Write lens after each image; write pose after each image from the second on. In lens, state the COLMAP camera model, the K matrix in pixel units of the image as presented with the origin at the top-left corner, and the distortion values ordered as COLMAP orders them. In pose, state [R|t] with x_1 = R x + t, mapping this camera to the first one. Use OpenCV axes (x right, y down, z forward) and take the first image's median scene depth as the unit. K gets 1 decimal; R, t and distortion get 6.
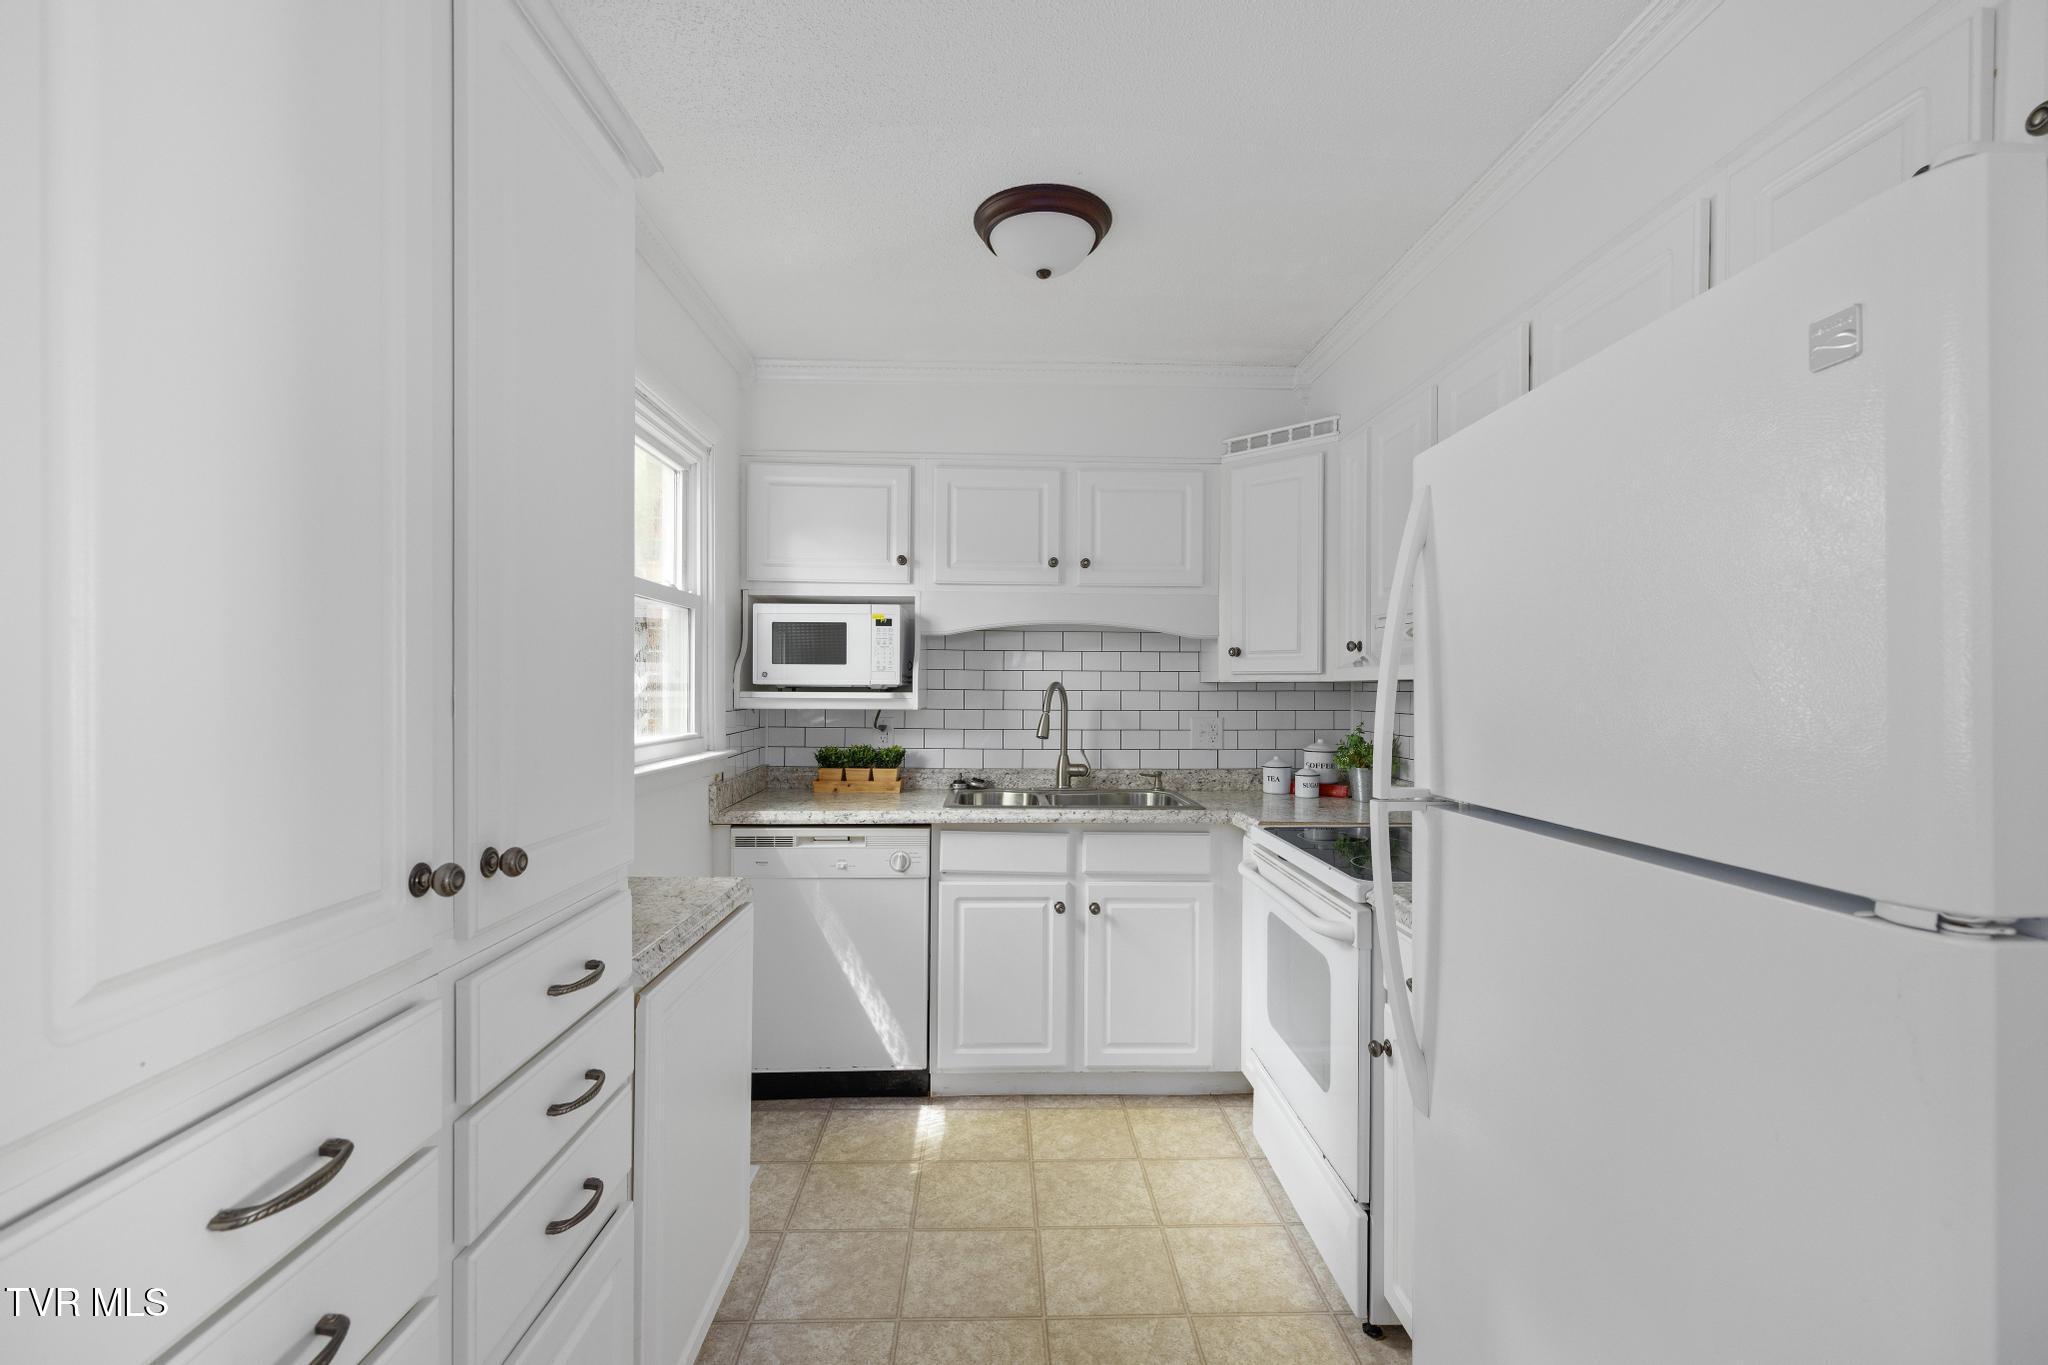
lens RADIAL K [[885.6, 0, 1024.0], [0, 885.6, 682.5], [0, 0, 1]] dist [-0.000551, -0.000038]
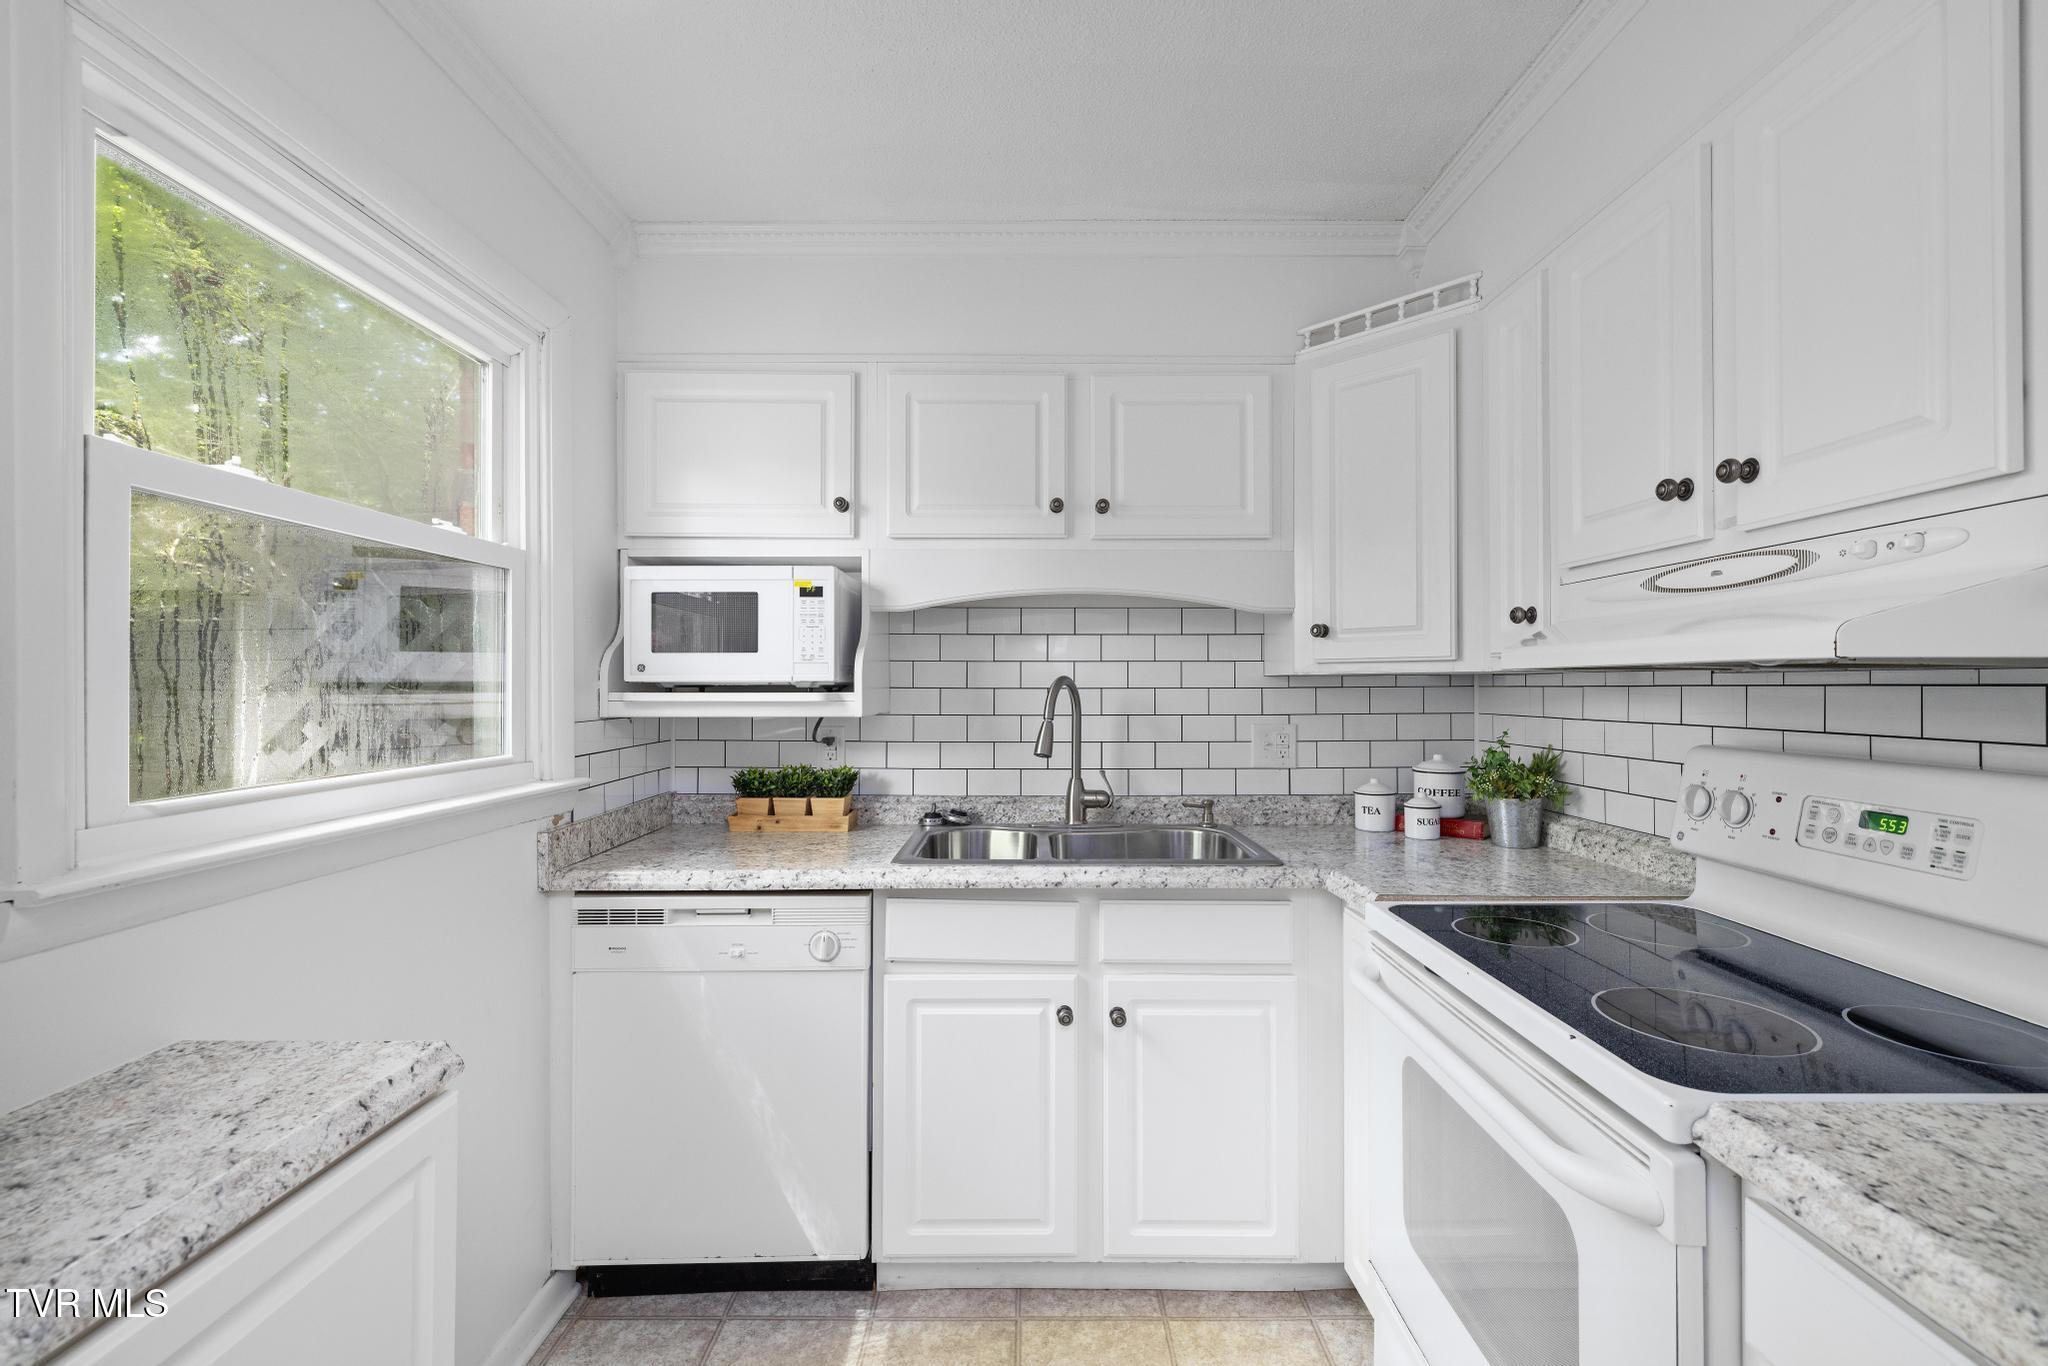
lens RADIAL K [[941.7, 0, 1024.5], [0, 941.7, 668.0], [0, 0, 1]] dist [0.000087, -0.000018]
pose [[0.999524, -0.007114, -0.030029, 0.029043], [0.006702, 0.999882, -0.013809, 0.003163], [0.030123, 0.013602, 0.999454, 0.254358]]
